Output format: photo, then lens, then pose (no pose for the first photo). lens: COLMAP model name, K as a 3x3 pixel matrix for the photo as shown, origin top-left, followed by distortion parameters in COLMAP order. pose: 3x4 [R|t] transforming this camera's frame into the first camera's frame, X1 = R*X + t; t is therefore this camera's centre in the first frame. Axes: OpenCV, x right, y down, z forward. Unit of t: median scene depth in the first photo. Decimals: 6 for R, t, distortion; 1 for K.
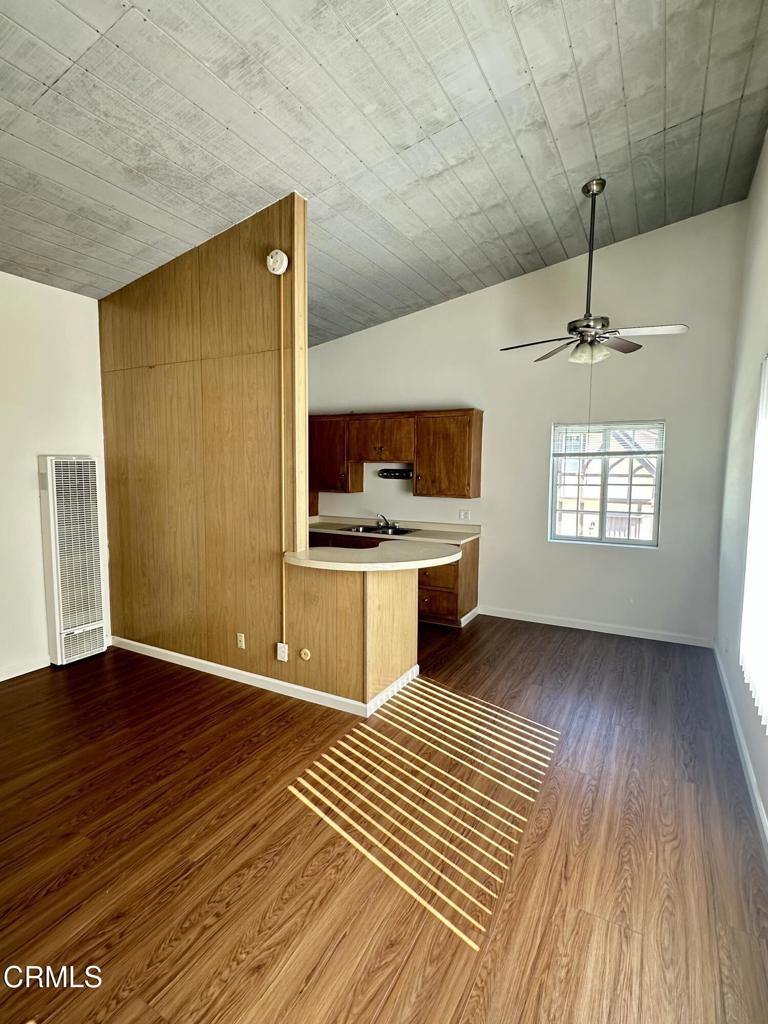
lens RADIAL K [[503.9, 0, 381.2], [0, 503.9, 512.8], [0, 0, 1]] dist [-0.003211, -0.000187]
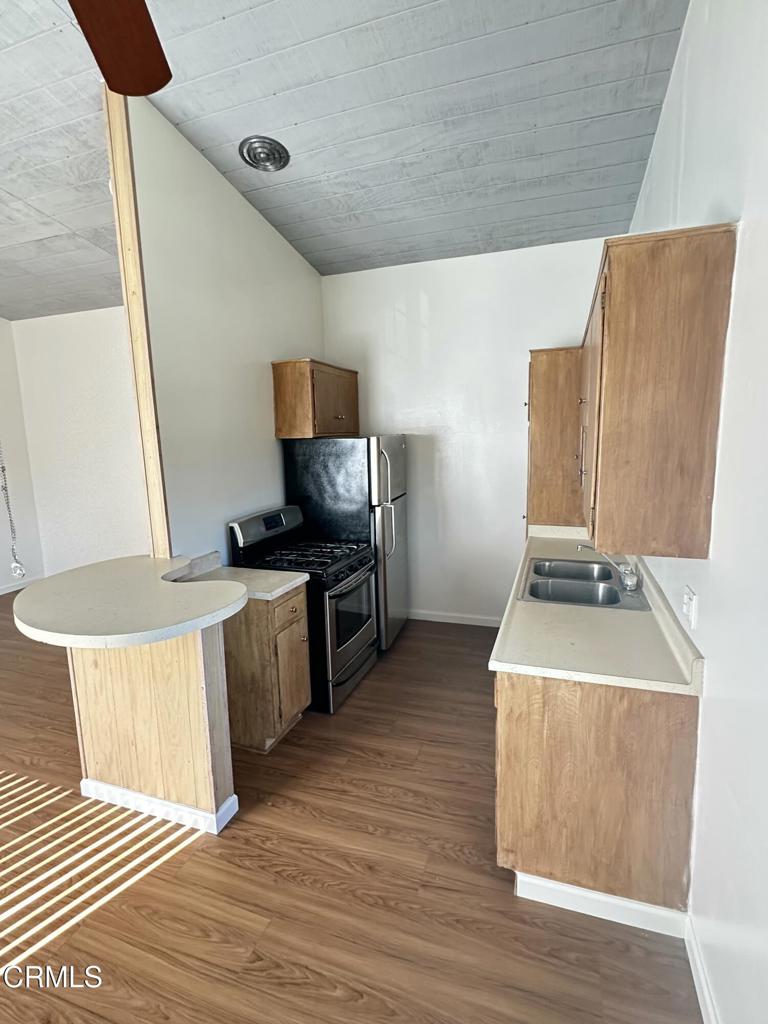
lens RADIAL K [[503.9, 0, 381.2], [0, 503.9, 512.8], [0, 0, 1]] dist [-0.003211, -0.000187]
pose [[0.170017, 0.145198, -0.974686, 1.110987], [-0.066457, 0.988523, 0.135667, -0.210058], [0.983198, 0.041709, 0.177715, 2.012056]]
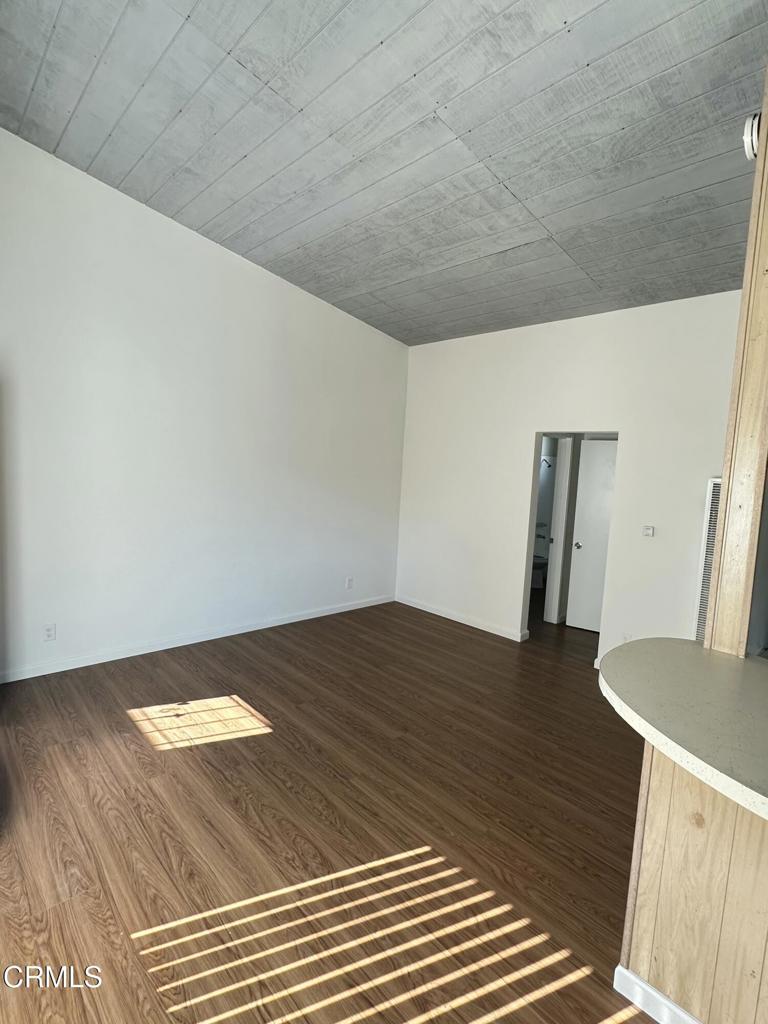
lens RADIAL K [[503.9, 0, 381.2], [0, 503.9, 512.8], [0, 0, 1]] dist [-0.003211, -0.000187]
pose [[-0.307110, 0.074581, -0.948747, 0.767413], [-0.143064, 0.981978, 0.123503, -0.146236], [0.940859, 0.173660, -0.290905, 1.321340]]
